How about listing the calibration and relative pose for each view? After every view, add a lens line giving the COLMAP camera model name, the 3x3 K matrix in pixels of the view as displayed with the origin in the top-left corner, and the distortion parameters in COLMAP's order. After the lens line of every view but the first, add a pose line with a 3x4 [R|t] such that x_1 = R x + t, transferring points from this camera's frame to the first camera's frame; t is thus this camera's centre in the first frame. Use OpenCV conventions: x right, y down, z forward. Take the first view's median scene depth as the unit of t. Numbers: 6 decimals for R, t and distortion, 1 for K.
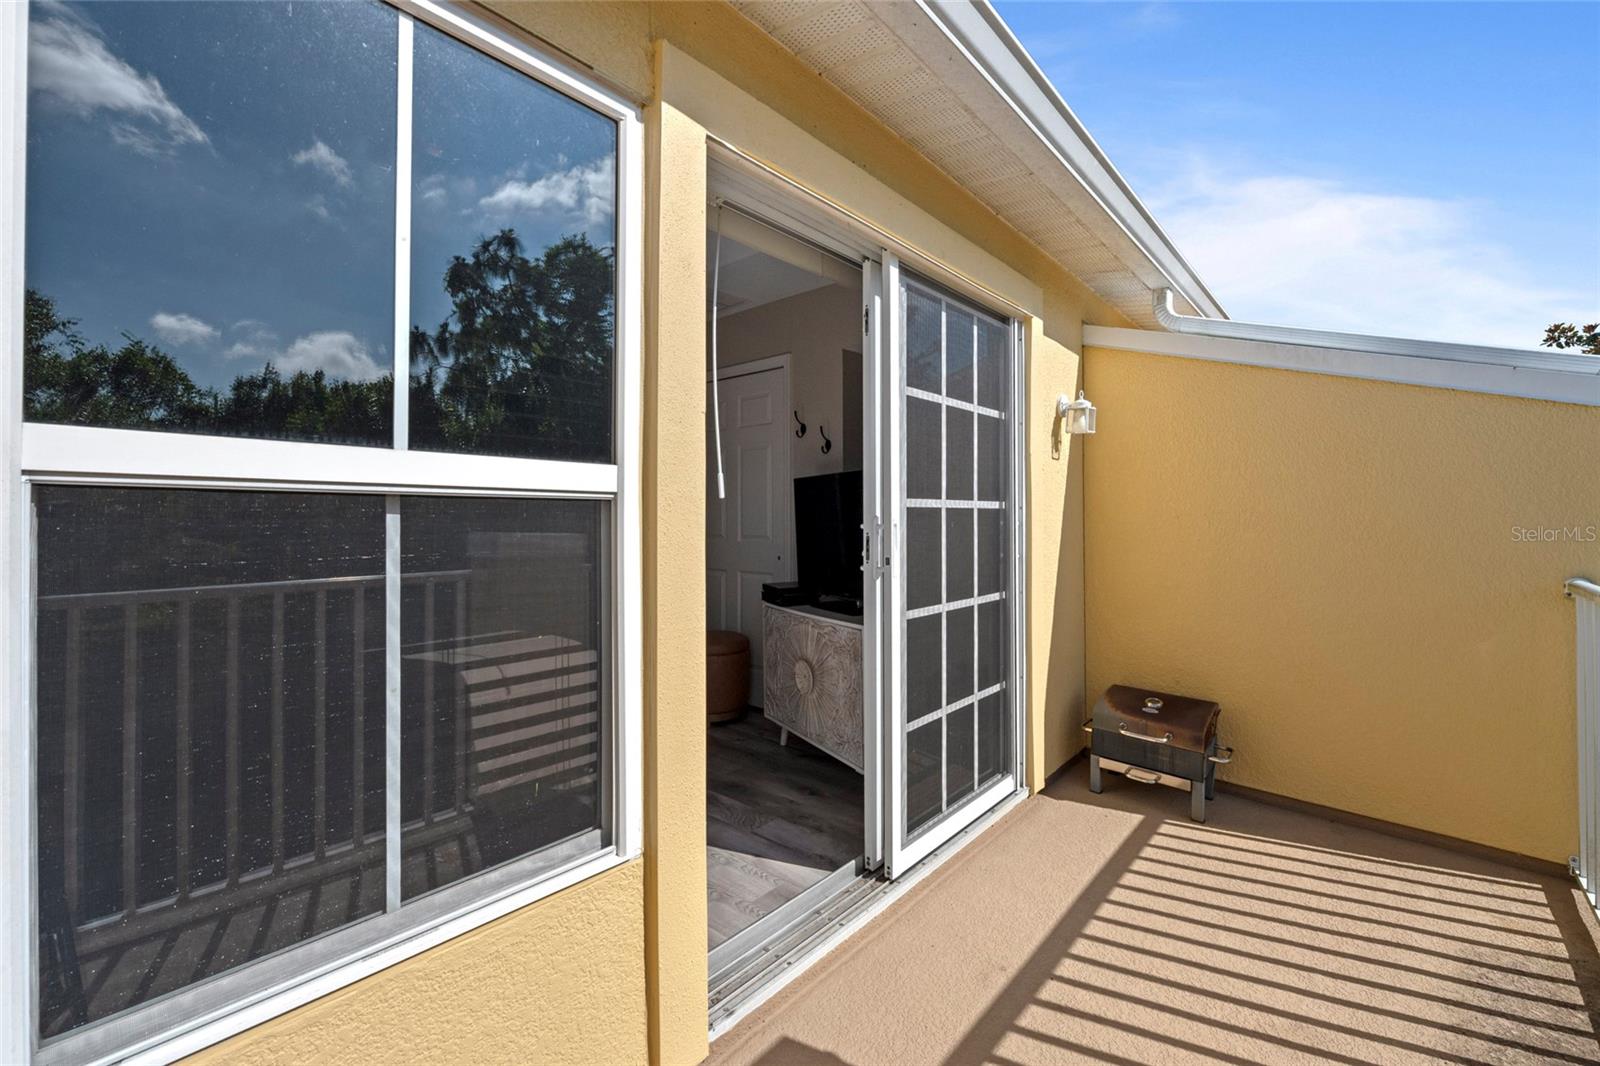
lens RADIAL K [[660.8, 0, 800.3], [0, 660.8, 513.3], [0, 0, 1]] dist [-0.000184, -0.000043]
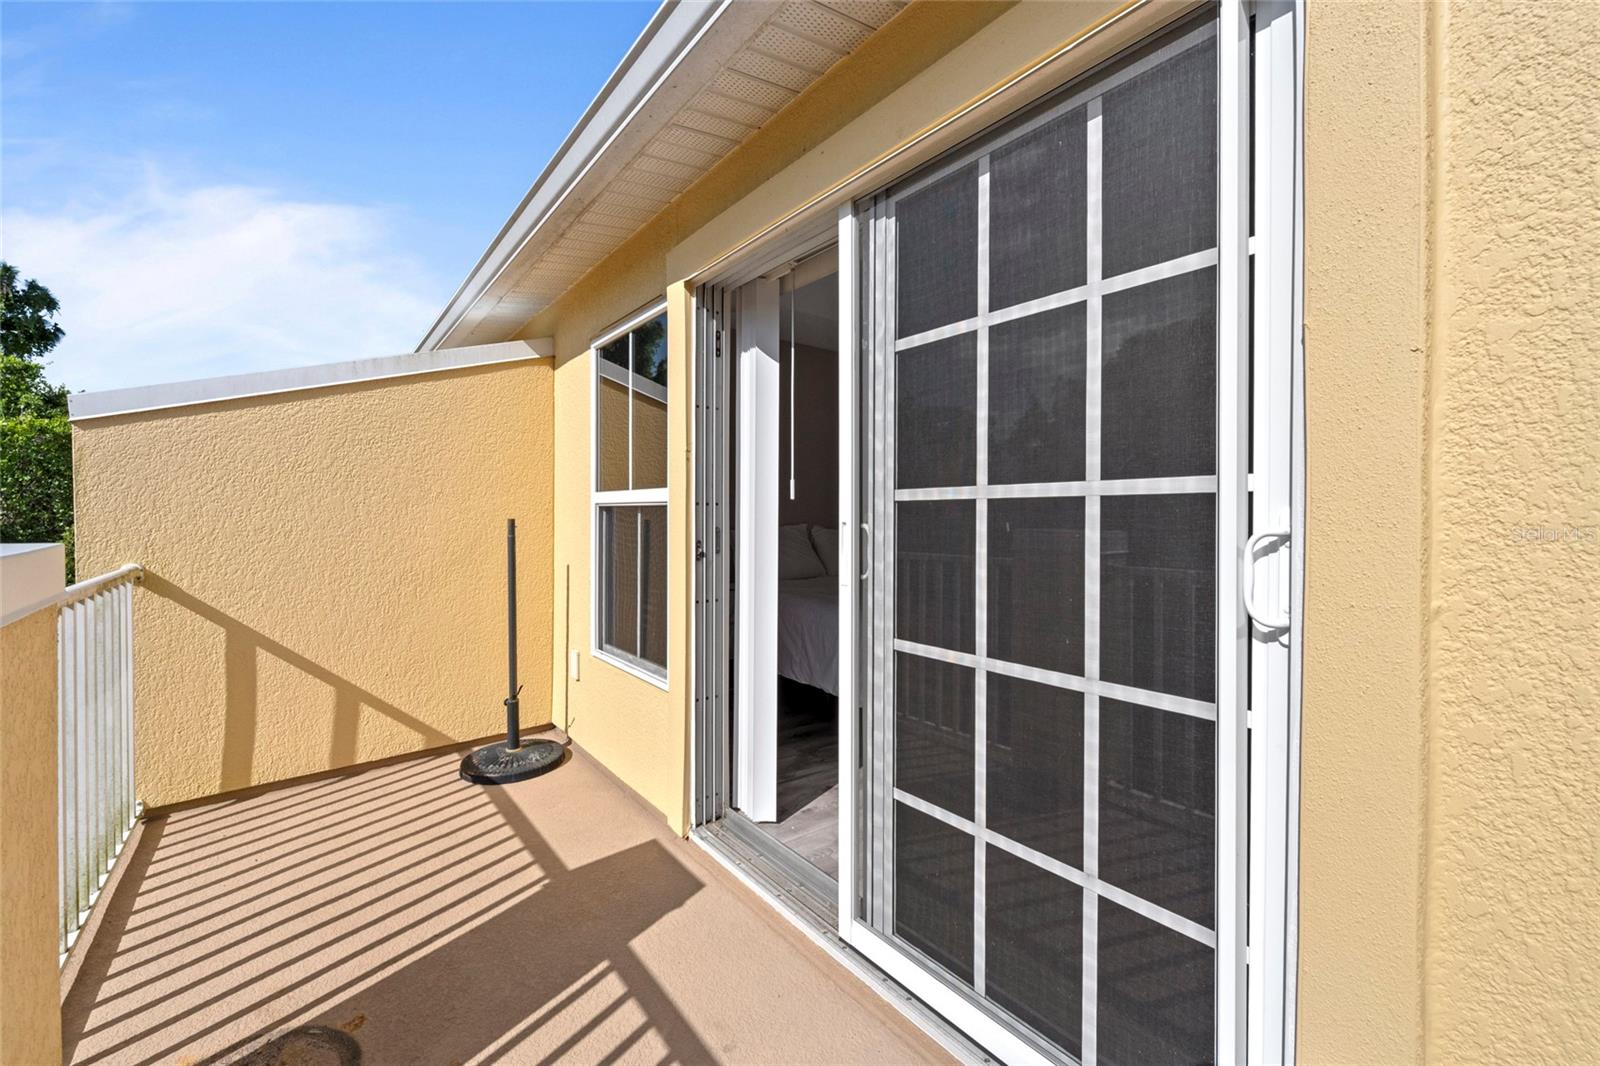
lens RADIAL K [[642.5, 0, 797.4], [0, 642.5, 521.5], [0, 0, 1]] dist [0.000226, -0.000443]
pose [[-0.183959, 0.006965, -0.982909, 1.097568], [0.001079, 0.999976, 0.006884, 0.010742], [0.982933, 0.000206, -0.183962, 1.246024]]
